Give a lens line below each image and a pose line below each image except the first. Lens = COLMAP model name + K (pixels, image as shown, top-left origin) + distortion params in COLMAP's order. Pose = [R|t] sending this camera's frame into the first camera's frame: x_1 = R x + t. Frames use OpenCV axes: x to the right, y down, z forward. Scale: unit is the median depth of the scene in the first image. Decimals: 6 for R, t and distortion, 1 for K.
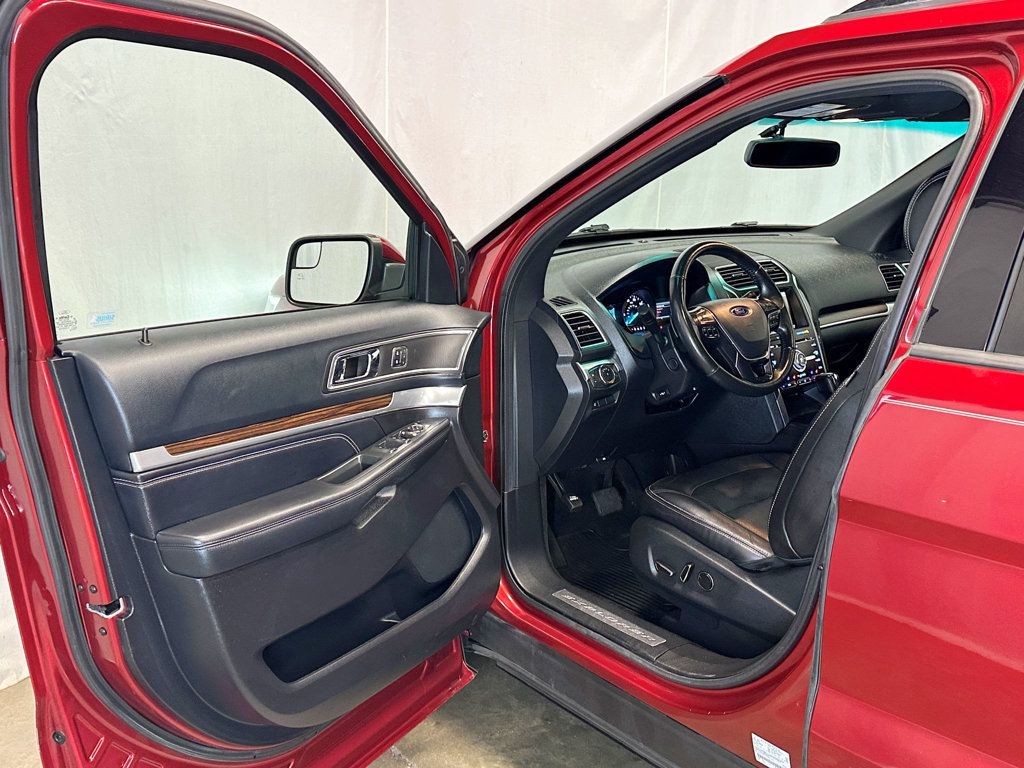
lens RADIAL K [[1031.1, 0, 500.9], [0, 1031.1, 387.1], [0, 0, 1]] dist [0.074150, 0.000000]
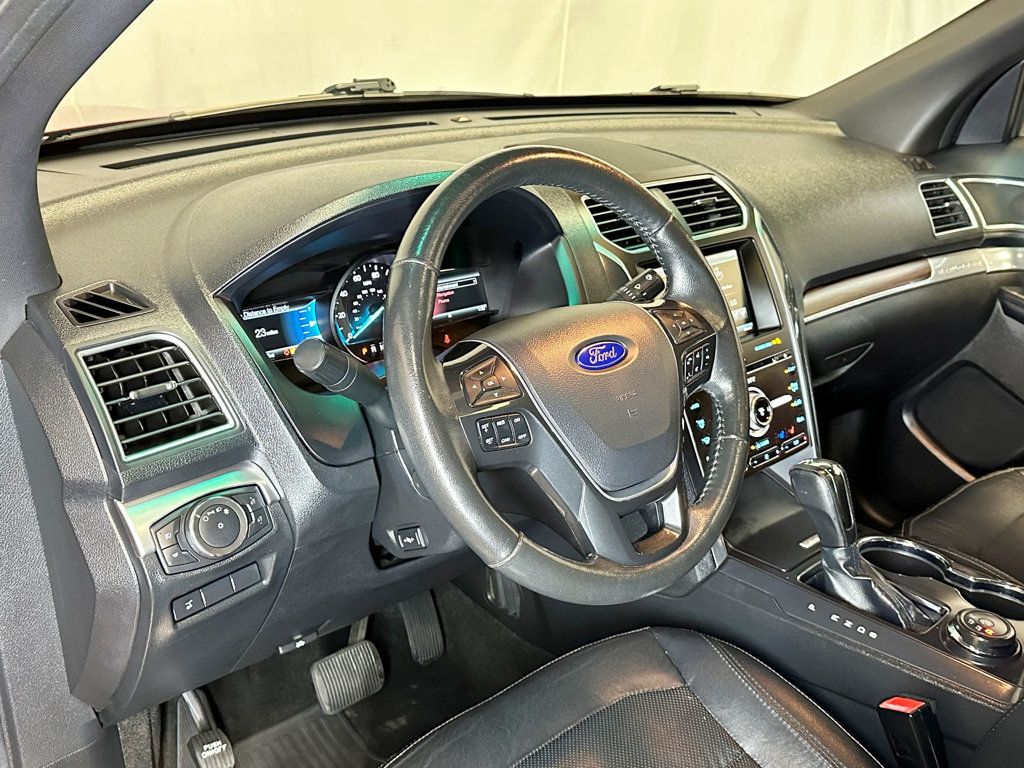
lens RADIAL K [[1031.1, 0, 512.8], [0, 1031.1, 392.4], [0, 0, 1]] dist [0.074150, 0.000000]
pose [[0.998149, 0.023609, 0.056041, 0.152633], [-0.031402, 0.989294, 0.142520, -0.093041], [-0.052076, -0.144016, 0.988204, 0.548703]]
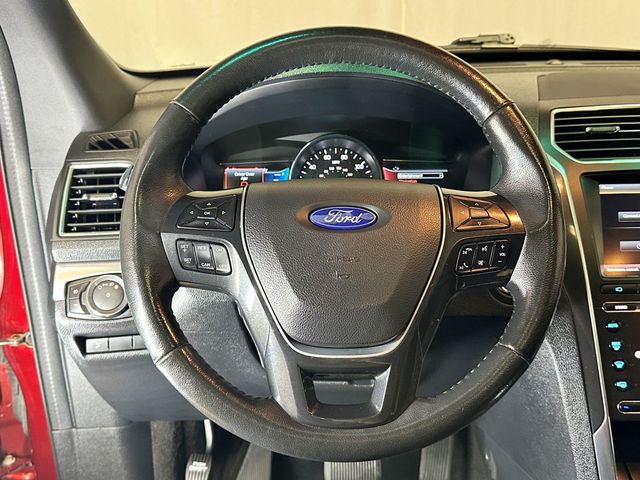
lens RADIAL K [[644.4, 0, 320.8], [0, 644.4, 235.2], [0, 0, 1]] dist [0.074150, 0.000000]
pose [[0.770595, 0.193661, -0.607189, 0.311924], [-0.143640, 0.980977, 0.130585, -0.081761], [0.620928, -0.013411, 0.783753, 0.687810]]
